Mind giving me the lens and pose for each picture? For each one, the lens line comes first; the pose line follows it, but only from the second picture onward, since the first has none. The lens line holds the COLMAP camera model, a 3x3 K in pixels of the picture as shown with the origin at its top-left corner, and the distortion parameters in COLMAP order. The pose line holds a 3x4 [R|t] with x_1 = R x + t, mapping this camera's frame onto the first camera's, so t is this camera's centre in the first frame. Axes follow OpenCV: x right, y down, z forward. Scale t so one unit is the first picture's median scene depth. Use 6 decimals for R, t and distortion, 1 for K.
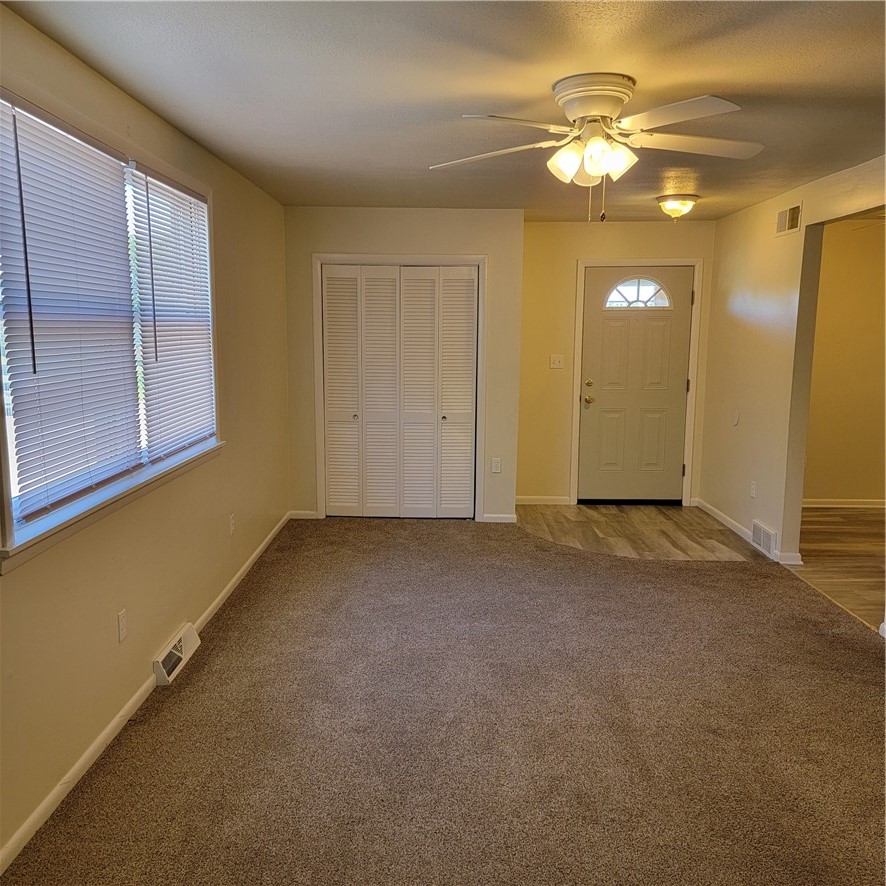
lens RADIAL K [[820.1, 0, 424.9], [0, 820.1, 446.3], [0, 0, 1]] dist [0.058650, 0.000000]
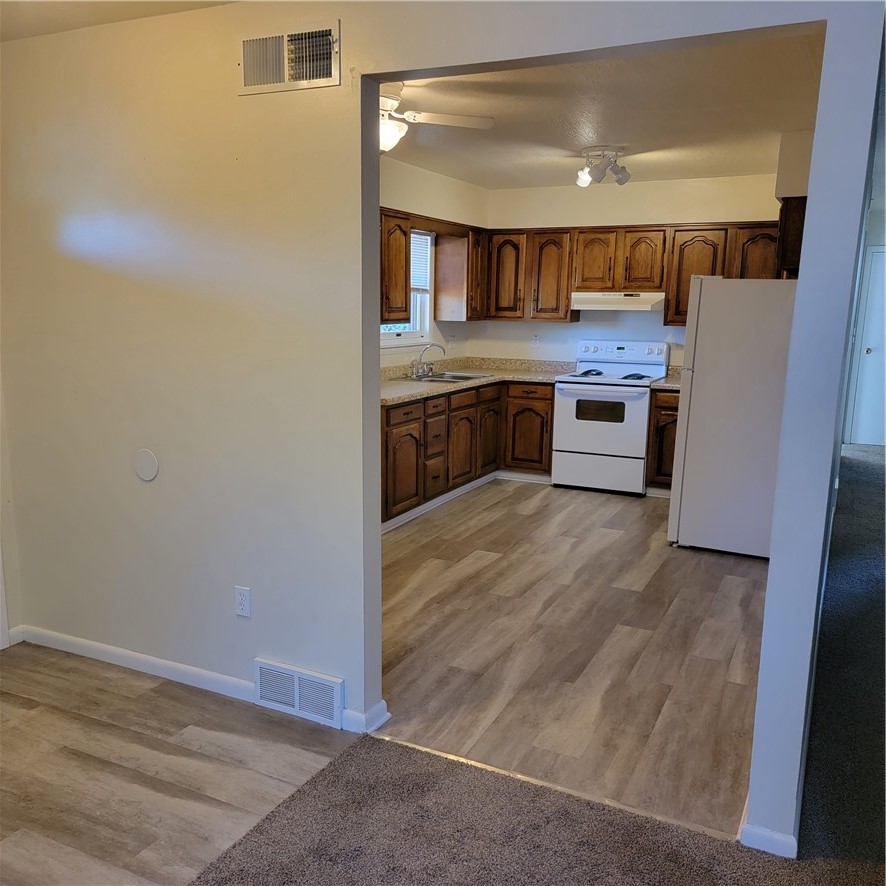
lens RADIAL K [[820.1, 0, 442.2], [0, 820.1, 465.3], [0, 0, 1]] dist [0.058650, 0.000000]
pose [[0.424057, -0.177009, 0.888169, 0.004778], [0.117611, 0.983172, 0.139789, -0.081344], [-0.897966, 0.045180, 0.437739, 0.593948]]
